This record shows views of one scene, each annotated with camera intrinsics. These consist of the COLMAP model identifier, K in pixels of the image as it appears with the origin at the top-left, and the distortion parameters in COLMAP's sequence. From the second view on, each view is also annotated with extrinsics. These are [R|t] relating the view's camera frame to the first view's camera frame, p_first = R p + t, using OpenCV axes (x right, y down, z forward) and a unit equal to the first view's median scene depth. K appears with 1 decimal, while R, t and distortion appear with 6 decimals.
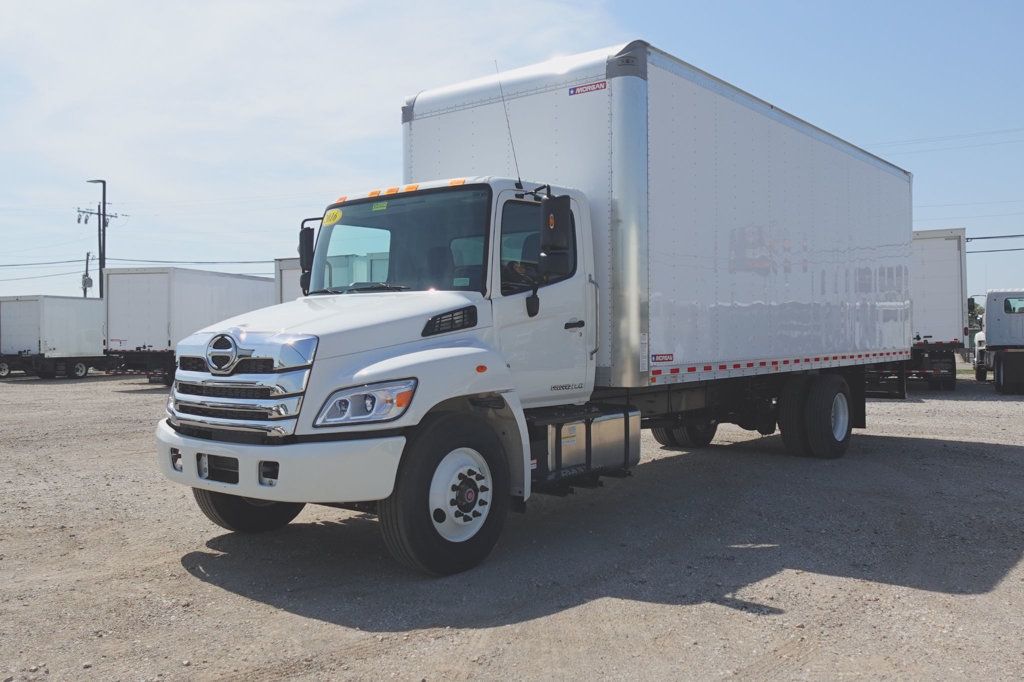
lens RADIAL K [[901.1, 0, 512.5], [0, 901.1, 339.6], [0, 0, 1]] dist [-0.007077, 0.013716]
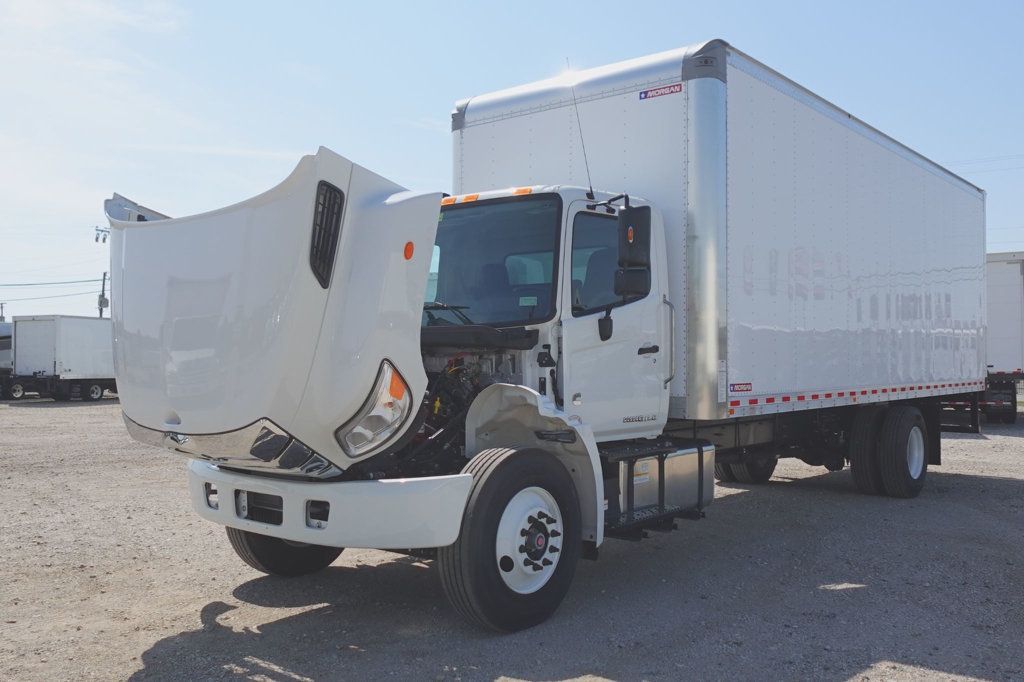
lens RADIAL K [[924.5, 0, 513.9], [0, 924.5, 338.0], [0, 0, 1]] dist [-0.004079, 0.001677]
pose [[0.999730, 0.008752, -0.021540, -0.044436], [-0.009372, 0.999540, -0.028847, -0.000335], [0.021278, 0.029041, 0.999352, 0.067364]]
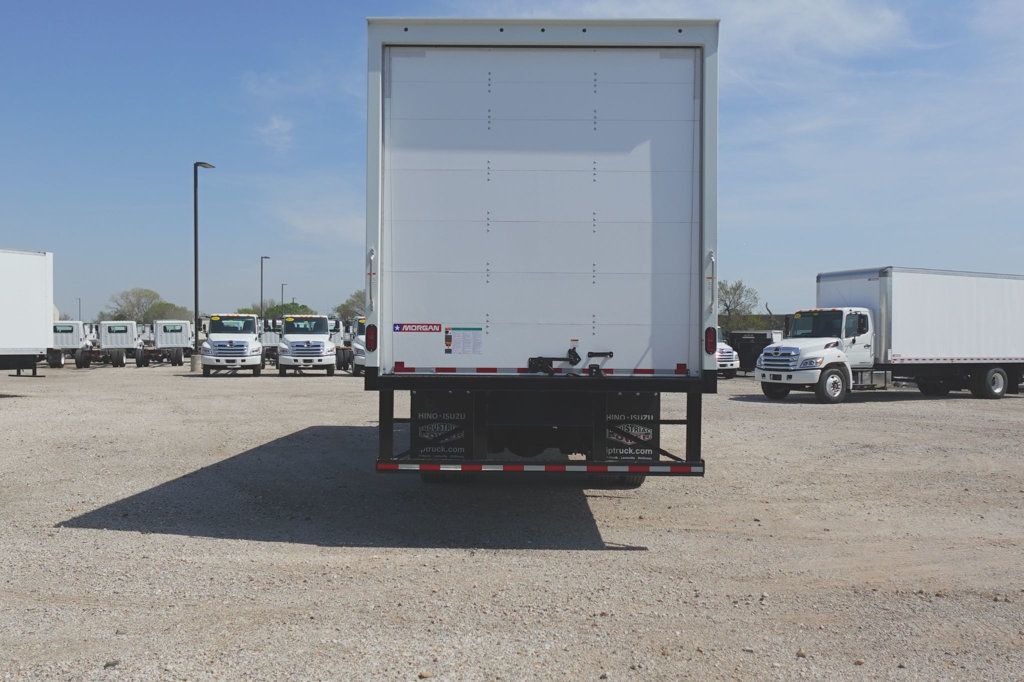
lens RADIAL K [[729.5, 0, 514.4], [0, 729.5, 328.5], [0, 0, 1]] dist [-0.001228, 0.004368]
pose [[0.895224, 0.008944, -0.445527, 0.102917], [-0.015853, 0.999805, -0.011784, -0.029896], [0.445335, 0.017612, 0.895191, -2.277649]]
